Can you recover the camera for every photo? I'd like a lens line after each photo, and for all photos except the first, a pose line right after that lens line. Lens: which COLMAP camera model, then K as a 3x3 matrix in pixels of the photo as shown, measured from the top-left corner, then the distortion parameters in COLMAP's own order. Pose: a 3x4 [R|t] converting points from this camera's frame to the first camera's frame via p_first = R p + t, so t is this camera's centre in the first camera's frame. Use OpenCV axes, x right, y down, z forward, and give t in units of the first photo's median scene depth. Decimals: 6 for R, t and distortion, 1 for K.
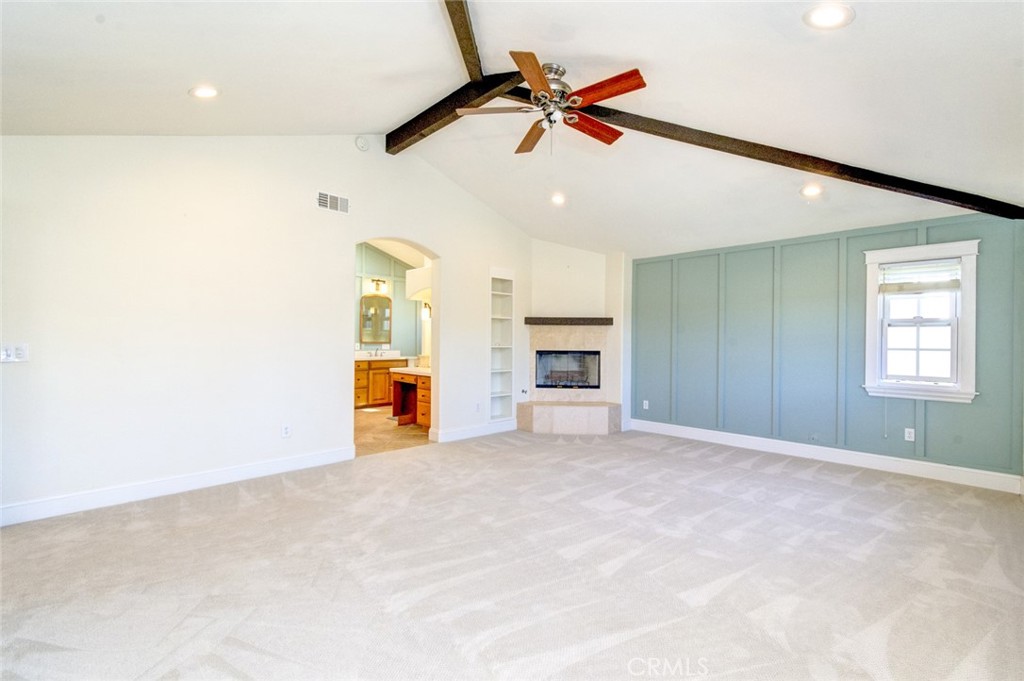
lens RADIAL K [[450.4, 0, 517.0], [0, 450.4, 342.4], [0, 0, 1]] dist [0.001624, -0.013528]
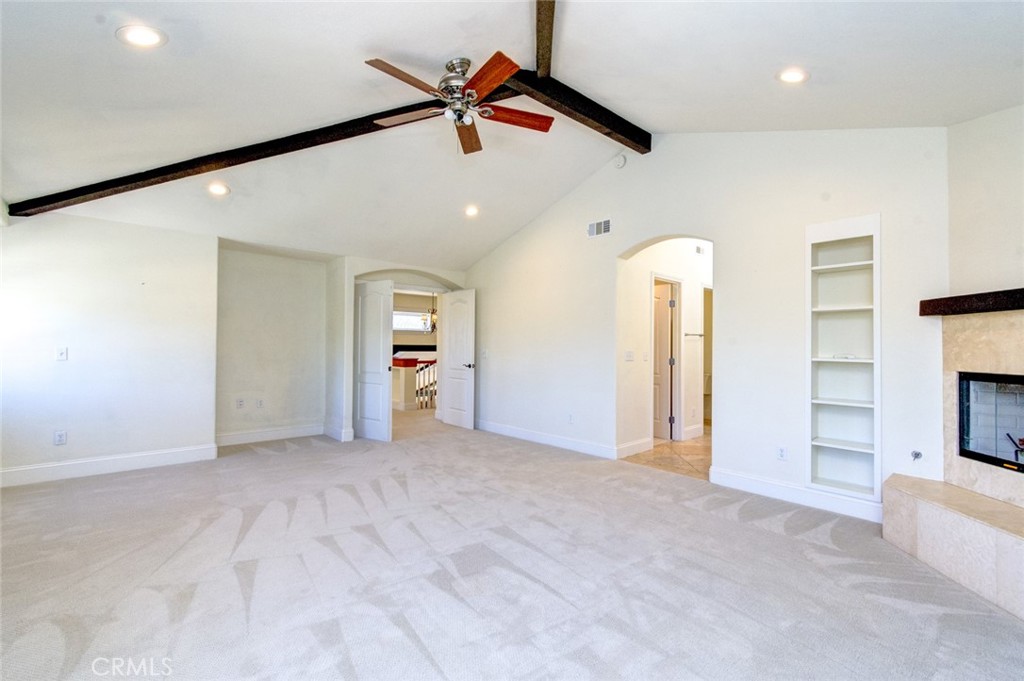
lens RADIAL K [[450.4, 0, 517.0], [0, 450.4, 342.4], [0, 0, 1]] dist [0.001624, -0.013528]
pose [[-0.042735, -0.013820, -0.998991, 0.535253], [-0.007542, 0.999880, -0.013509, -0.002728], [0.999058, 0.006957, -0.042834, 0.611565]]
